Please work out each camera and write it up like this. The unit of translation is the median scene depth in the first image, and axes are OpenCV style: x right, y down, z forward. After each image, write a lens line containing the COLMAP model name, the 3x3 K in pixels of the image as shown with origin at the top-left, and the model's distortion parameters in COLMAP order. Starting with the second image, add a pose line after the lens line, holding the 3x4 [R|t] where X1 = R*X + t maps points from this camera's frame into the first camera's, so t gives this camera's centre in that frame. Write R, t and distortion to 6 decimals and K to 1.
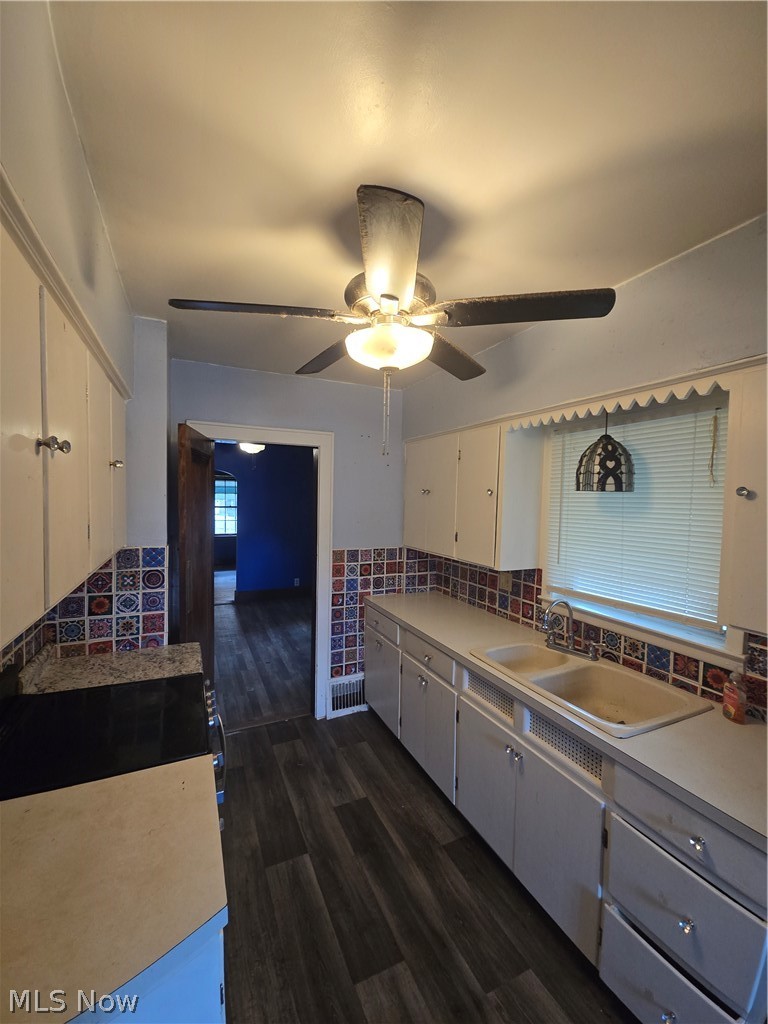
lens RADIAL K [[416.6, 0, 390.2], [0, 416.6, 509.1], [0, 0, 1]] dist [-0.001754, -0.000260]
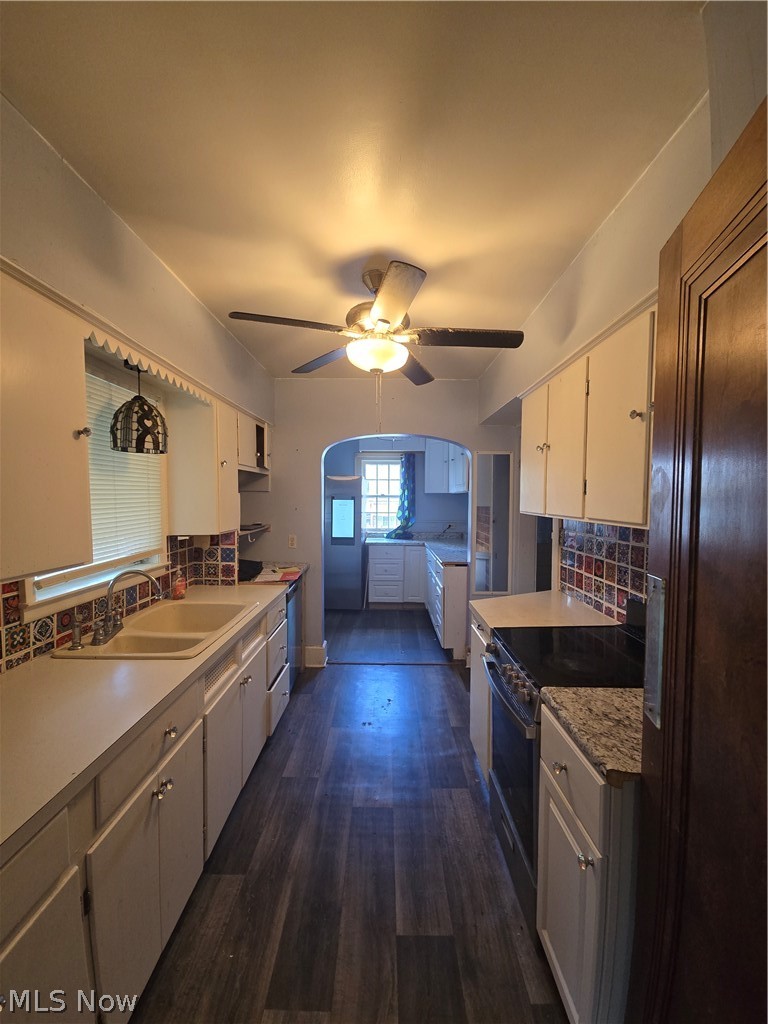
lens RADIAL K [[416.6, 0, 385.7], [0, 416.6, 516.8], [0, 0, 1]] dist [-0.001754, -0.000260]
pose [[-0.896629, -0.044097, 0.440581, -0.486659], [-0.006525, 0.996236, 0.086431, 0.029530], [-0.442735, 0.074621, -0.893542, 1.660770]]
